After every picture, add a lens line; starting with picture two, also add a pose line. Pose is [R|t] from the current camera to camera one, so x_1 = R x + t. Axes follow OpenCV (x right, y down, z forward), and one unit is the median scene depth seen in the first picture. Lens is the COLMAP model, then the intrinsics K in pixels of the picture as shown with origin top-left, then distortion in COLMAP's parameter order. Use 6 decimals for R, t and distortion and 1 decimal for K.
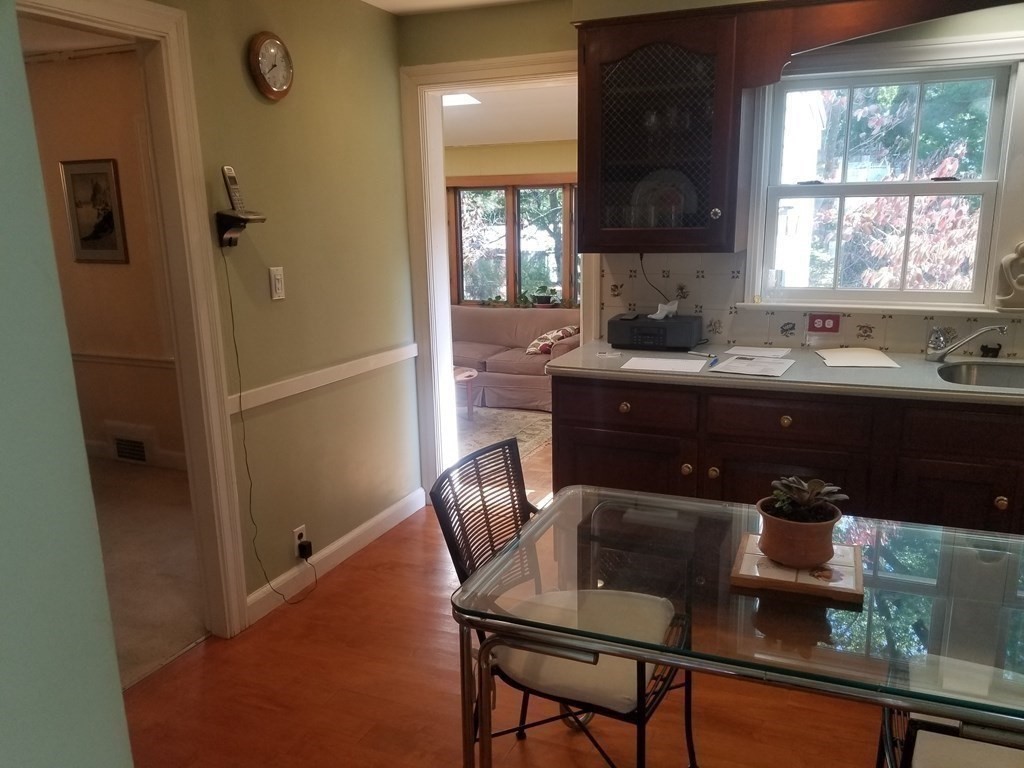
lens RADIAL K [[786.2, 0, 515.9], [0, 786.2, 390.8], [0, 0, 1]] dist [0.027305, -0.004135]
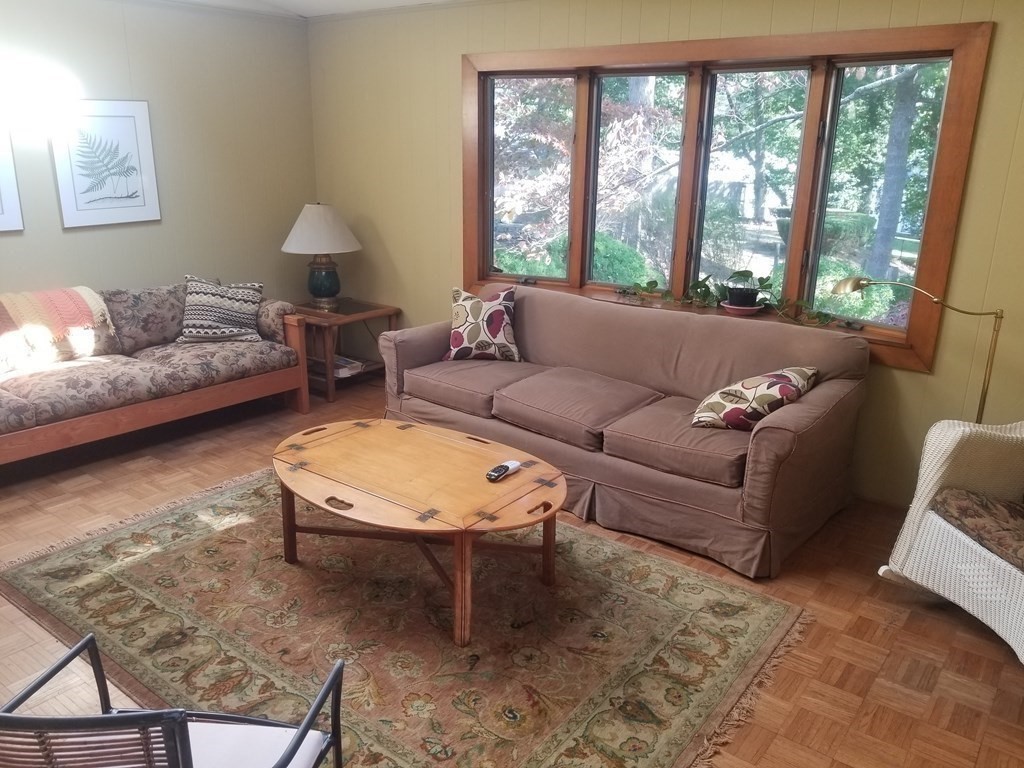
lens RADIAL K [[786.2, 0, 503.8], [0, 786.2, 379.1], [0, 0, 1]] dist [0.027305, -0.004135]
pose [[0.969293, 0.099397, -0.224927, 0.006592], [-0.081748, 0.992894, 0.086484, -0.098282], [0.231925, -0.065441, 0.970530, 0.491233]]
